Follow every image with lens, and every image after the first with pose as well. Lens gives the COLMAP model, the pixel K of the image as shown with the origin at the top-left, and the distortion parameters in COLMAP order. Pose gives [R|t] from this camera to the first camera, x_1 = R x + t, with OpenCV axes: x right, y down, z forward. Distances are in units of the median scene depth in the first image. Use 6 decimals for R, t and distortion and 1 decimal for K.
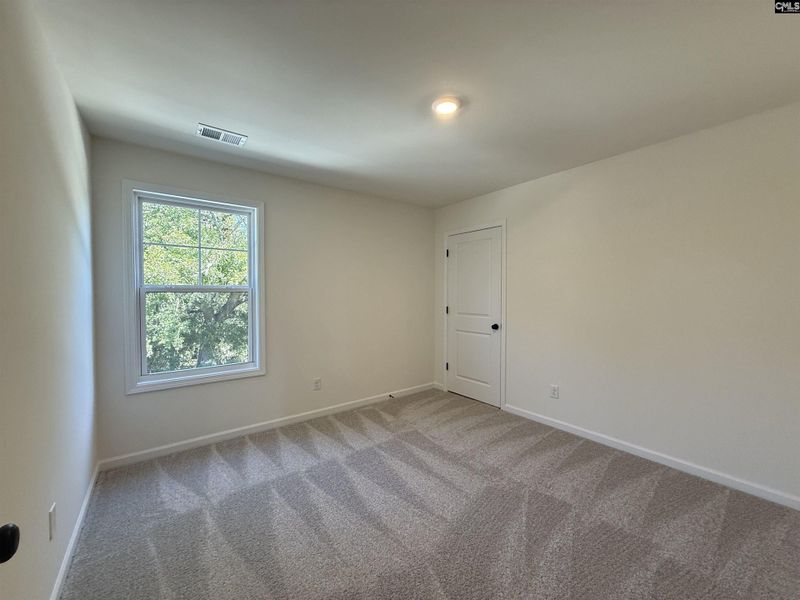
lens RADIAL K [[319.1, 0, 398.5], [0, 319.1, 300.1], [0, 0, 1]] dist [0.001016, -0.000071]
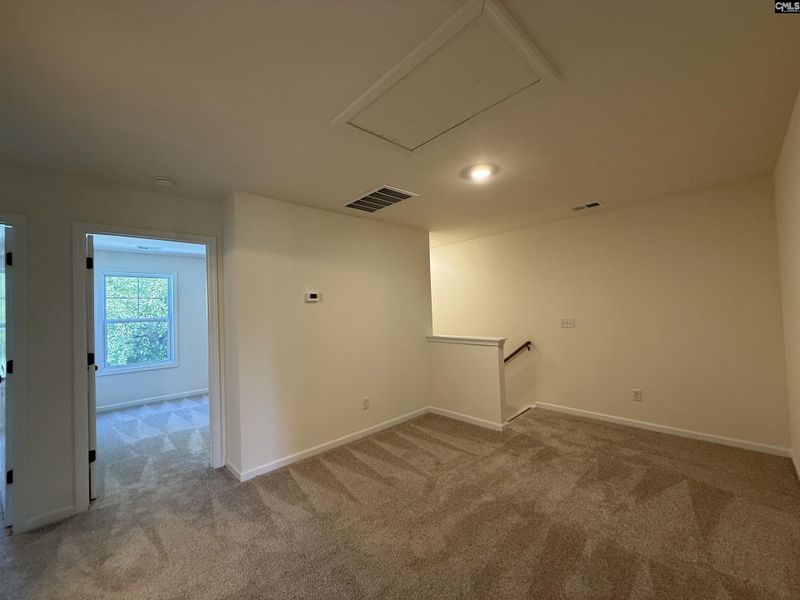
lens RADIAL K [[319.1, 0, 398.5], [0, 319.1, 300.1], [0, 0, 1]] dist [0.001016, -0.000071]
pose [[0.993801, -0.029570, 0.107169, 0.188292], [0.035442, 0.997949, -0.053308, 0.001031], [-0.105373, 0.056776, 0.992811, -0.276891]]
